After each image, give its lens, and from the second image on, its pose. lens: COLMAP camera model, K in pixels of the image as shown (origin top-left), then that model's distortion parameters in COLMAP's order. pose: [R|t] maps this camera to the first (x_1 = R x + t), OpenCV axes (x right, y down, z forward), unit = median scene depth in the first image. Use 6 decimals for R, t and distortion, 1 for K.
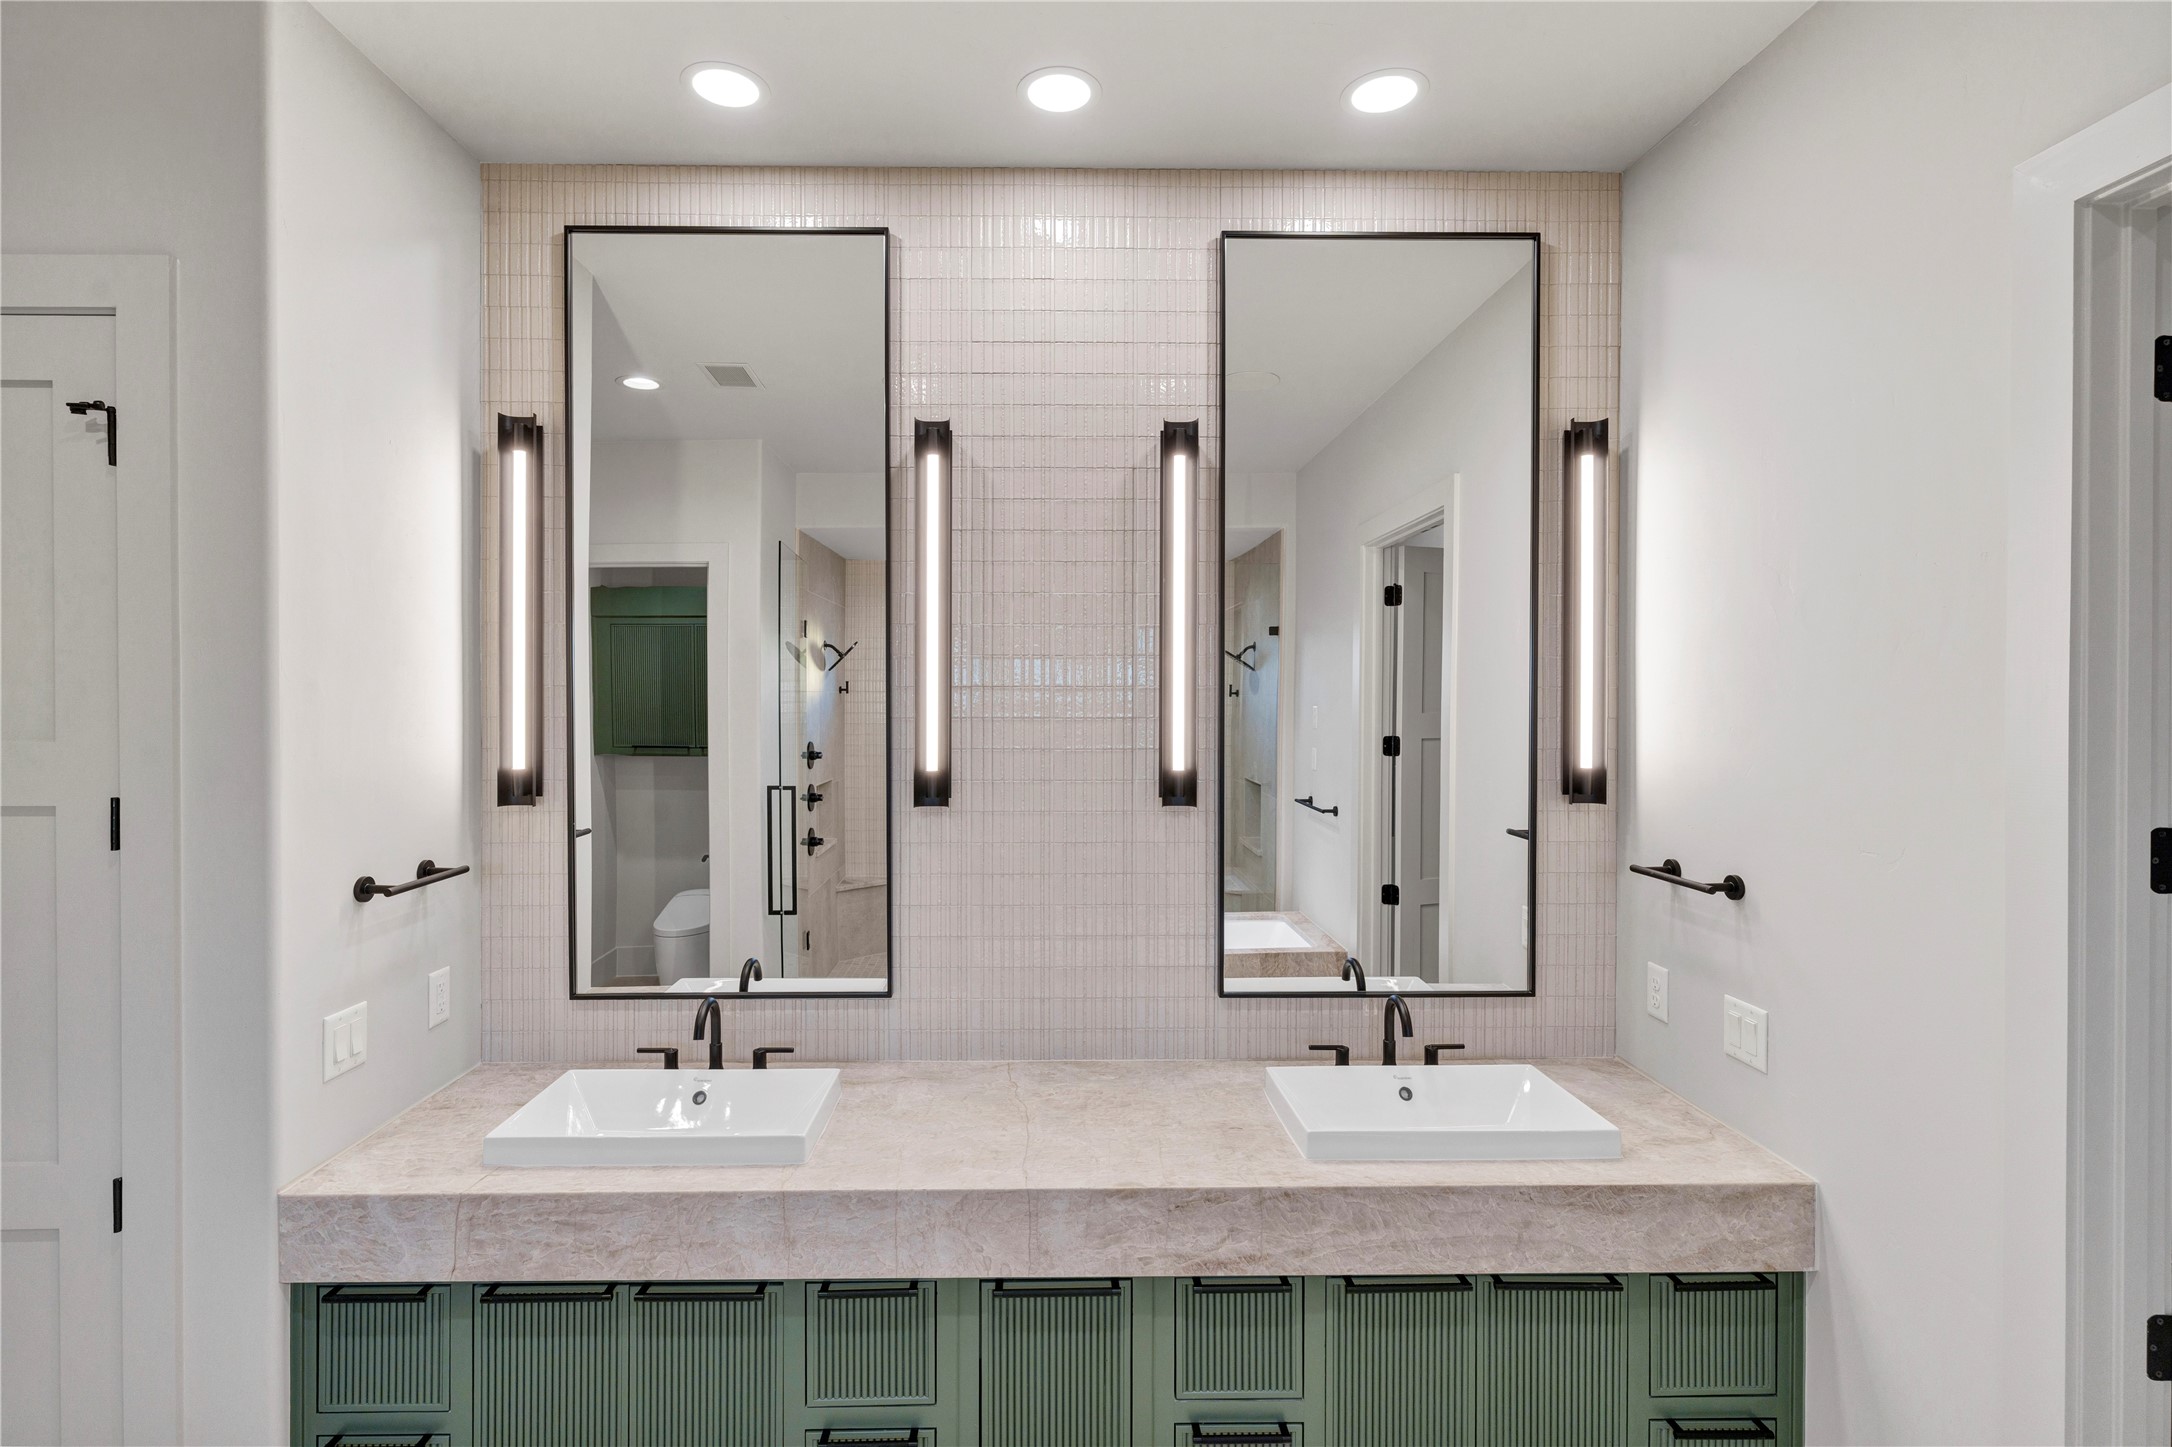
lens RADIAL K [[1058.8, 0, 1084.7], [0, 1058.8, 706.4], [0, 0, 1]] dist [0.004230, -0.000416]
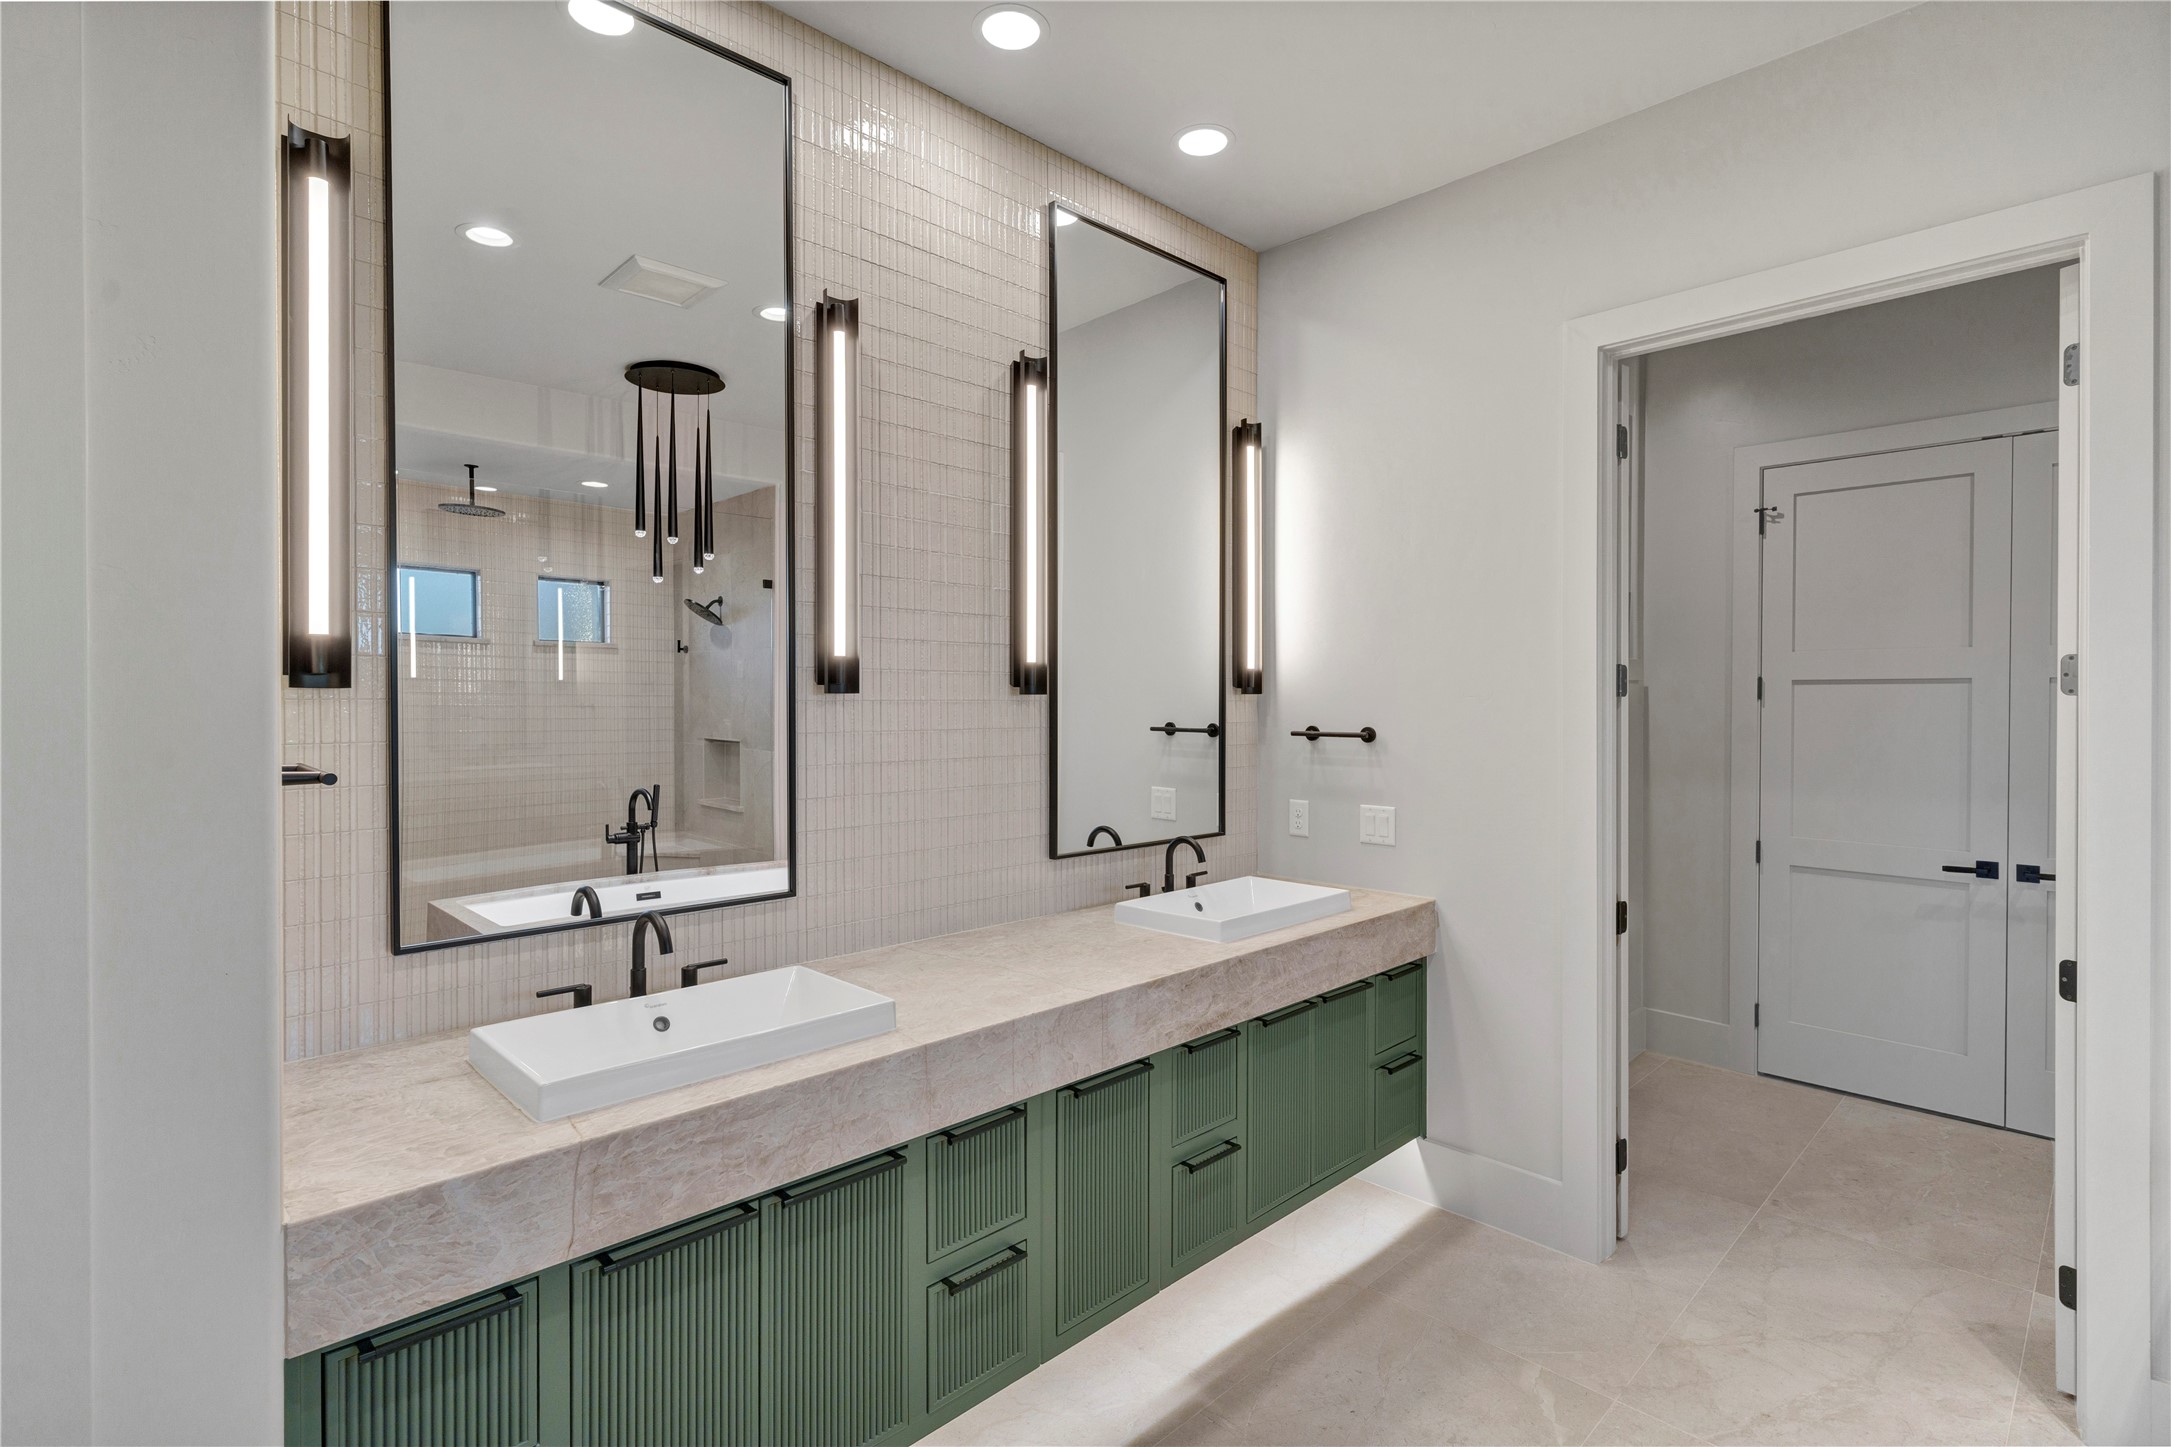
lens RADIAL K [[1050.6, 0, 1088.3], [0, 1050.6, 714.8], [0, 0, 1]] dist [0.001610, 0.000300]
pose [[0.719245, -0.008547, 0.694704, -0.843418], [0.007780, 0.999961, 0.004247, 0.145286], [-0.694713, 0.002350, 0.719283, 0.187688]]
